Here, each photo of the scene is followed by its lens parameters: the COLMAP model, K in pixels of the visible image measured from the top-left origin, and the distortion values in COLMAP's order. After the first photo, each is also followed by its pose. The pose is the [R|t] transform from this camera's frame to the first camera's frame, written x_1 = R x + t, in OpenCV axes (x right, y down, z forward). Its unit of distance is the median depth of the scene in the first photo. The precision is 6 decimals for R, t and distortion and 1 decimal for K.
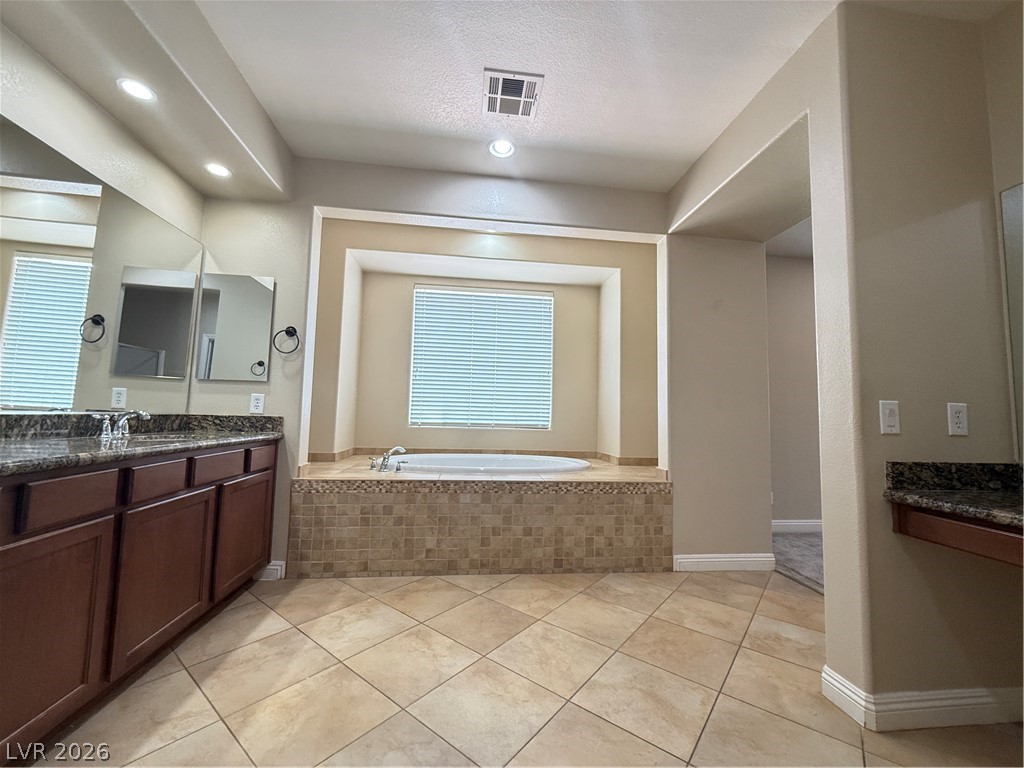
lens RADIAL K [[409.1, 0, 513.9], [0, 409.1, 384.2], [0, 0, 1]] dist [-0.000157, 0.000406]
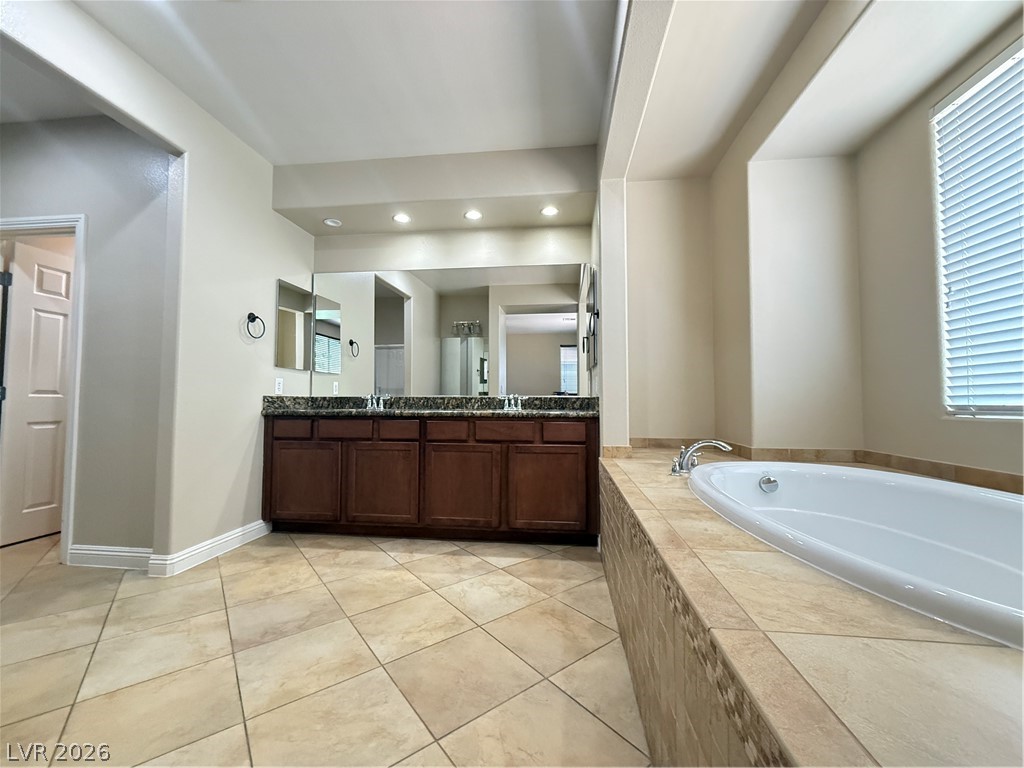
lens RADIAL K [[409.1, 0, 512.4], [0, 409.1, 383.4], [0, 0, 1]] dist [-0.000157, 0.000406]
pose [[-0.240353, -0.070891, -0.968093, 0.551799], [0.065696, 0.993855, -0.089088, 0.139129], [0.968460, -0.085012, -0.234219, 1.156987]]
